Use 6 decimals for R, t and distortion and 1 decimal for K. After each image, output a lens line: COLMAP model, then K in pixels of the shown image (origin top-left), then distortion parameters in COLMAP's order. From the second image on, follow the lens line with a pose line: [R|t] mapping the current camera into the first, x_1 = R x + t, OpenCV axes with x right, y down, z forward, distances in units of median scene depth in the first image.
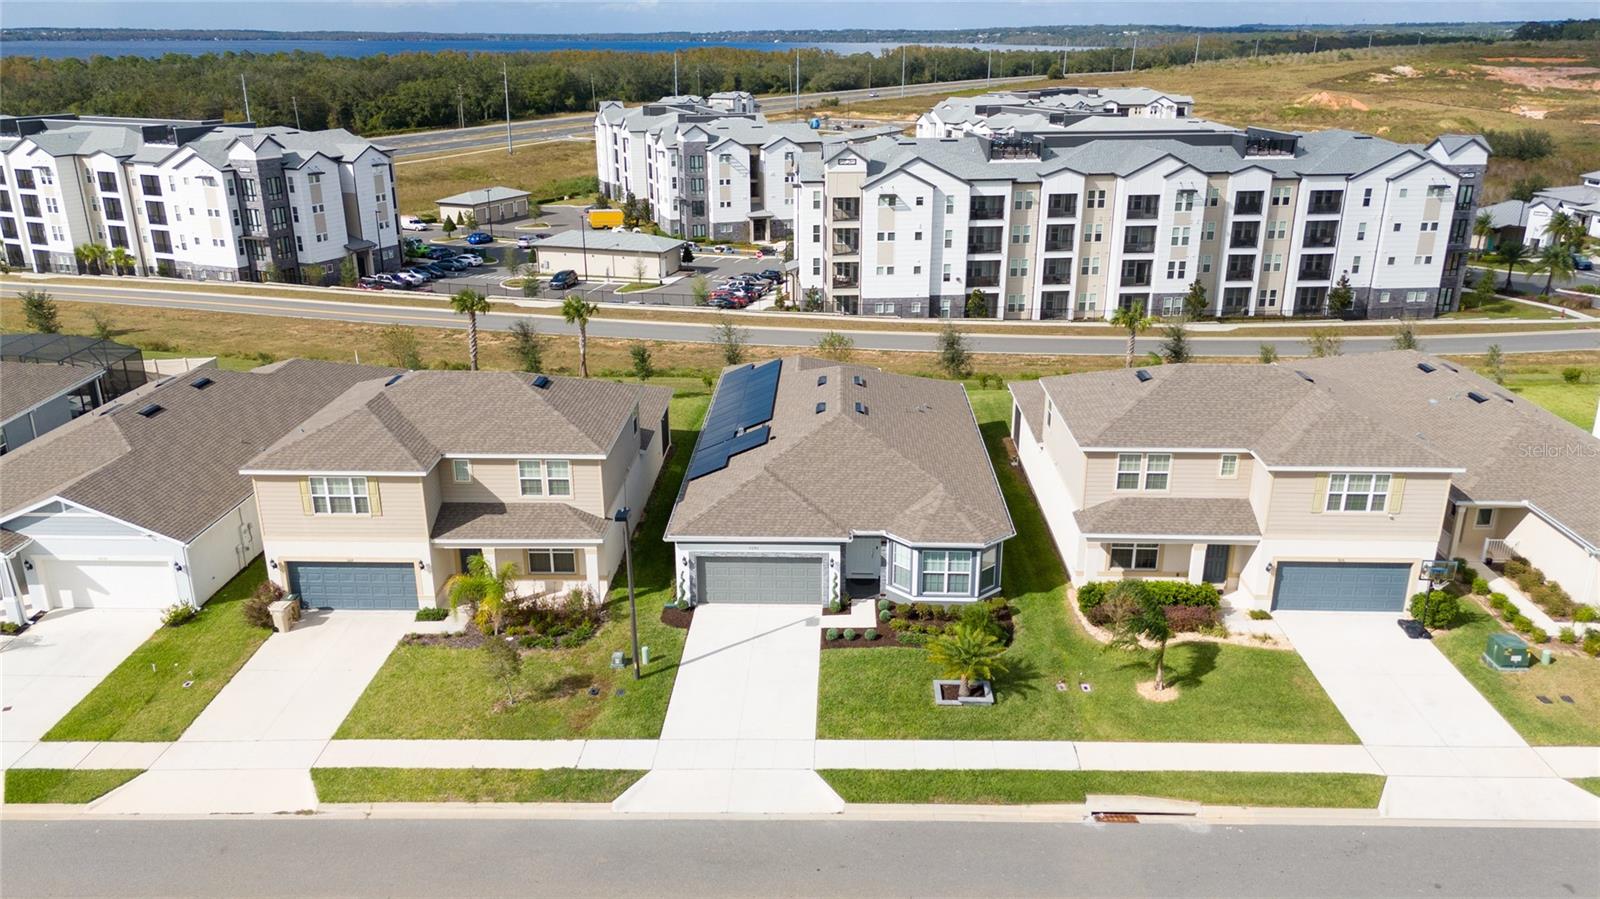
lens RADIAL K [[1173.3, 0, 803.3], [0, 1173.3, 450.5], [0, 0, 1]] dist [0.091868, -0.103208]
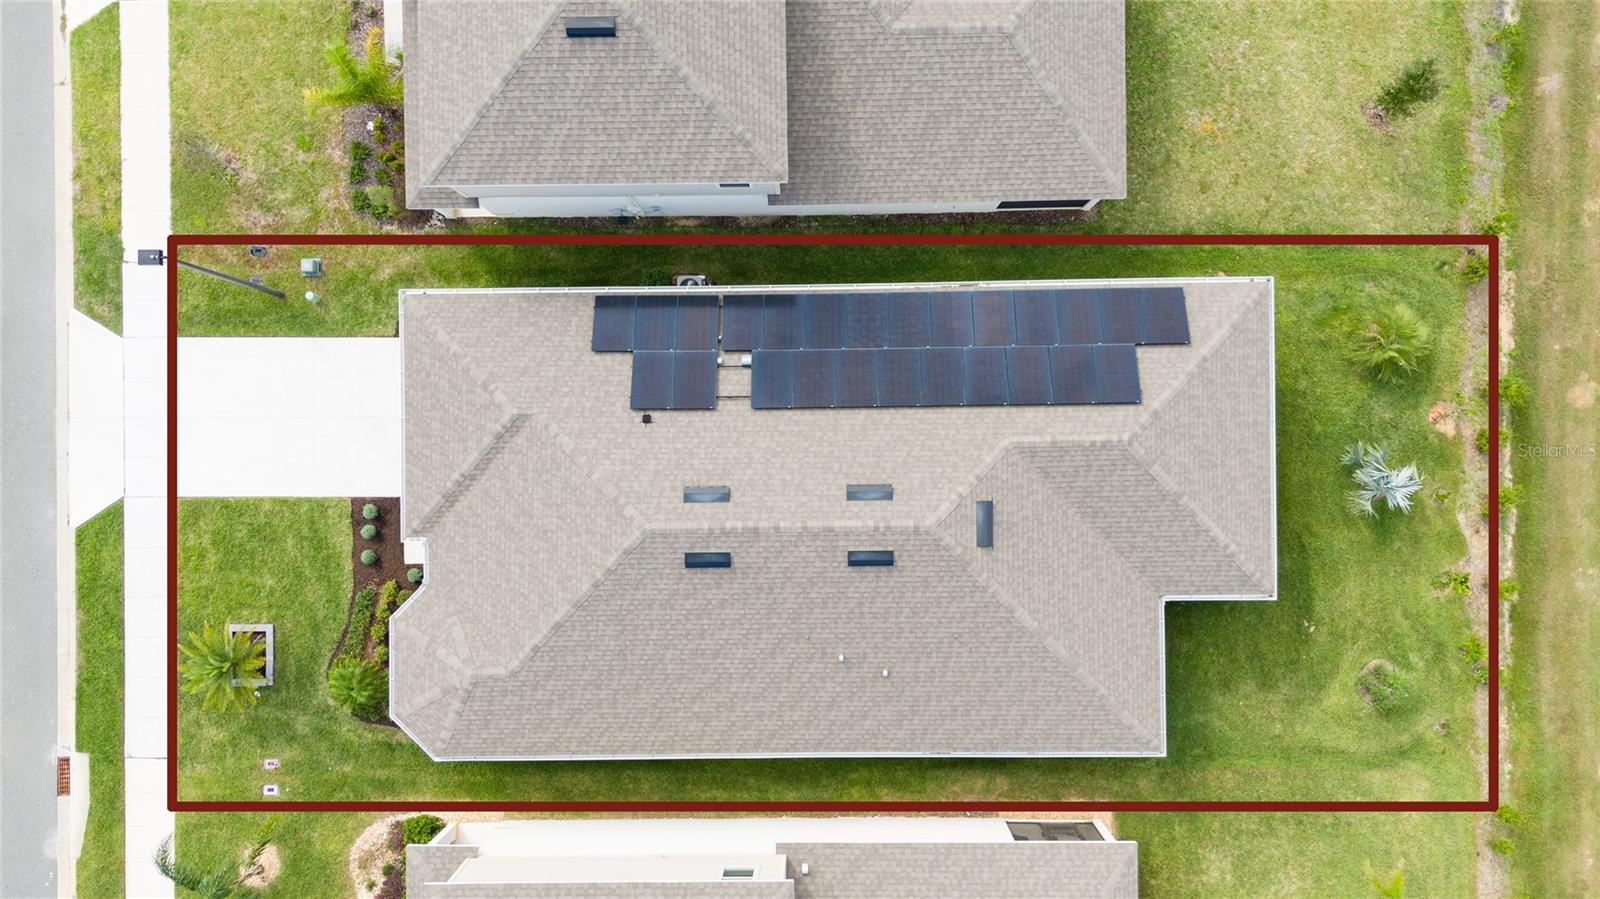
lens RADIAL K [[1172.8, 0, 784.1], [0, 1172.8, 447.4], [0, 0, 1]] dist [0.086160, -0.090373]
pose [[0.041787, 0.999119, 0.003949, -0.010968], [-0.310108, 0.009213, 0.950657, -0.695555], [0.949783, -0.040949, 0.310220, 0.960624]]
